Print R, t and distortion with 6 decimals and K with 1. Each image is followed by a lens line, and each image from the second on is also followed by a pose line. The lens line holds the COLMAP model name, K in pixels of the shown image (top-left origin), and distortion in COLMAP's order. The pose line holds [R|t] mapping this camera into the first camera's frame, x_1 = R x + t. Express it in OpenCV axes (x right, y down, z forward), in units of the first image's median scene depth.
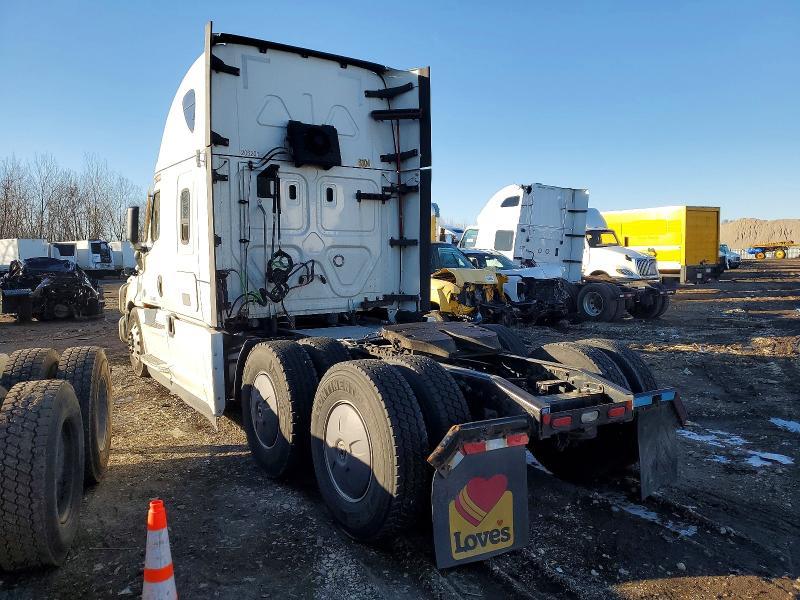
lens RADIAL K [[617.7, 0, 405.5], [0, 617.7, 301.9], [0, 0, 1]] dist [0.008795, -0.000142]
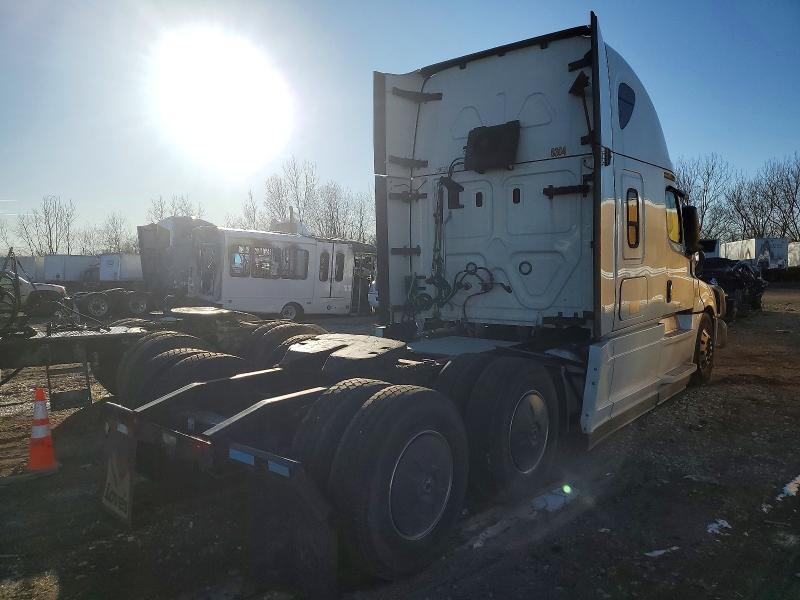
lens RADIAL K [[617.7, 0, 405.5], [0, 617.7, 301.9], [0, 0, 1]] dist [0.008795, -0.000142]
pose [[0.279818, 0.052167, -0.958635, 0.715426], [-0.058650, 0.997586, 0.037167, -0.041750], [0.958260, 0.045824, 0.282202, 0.591880]]
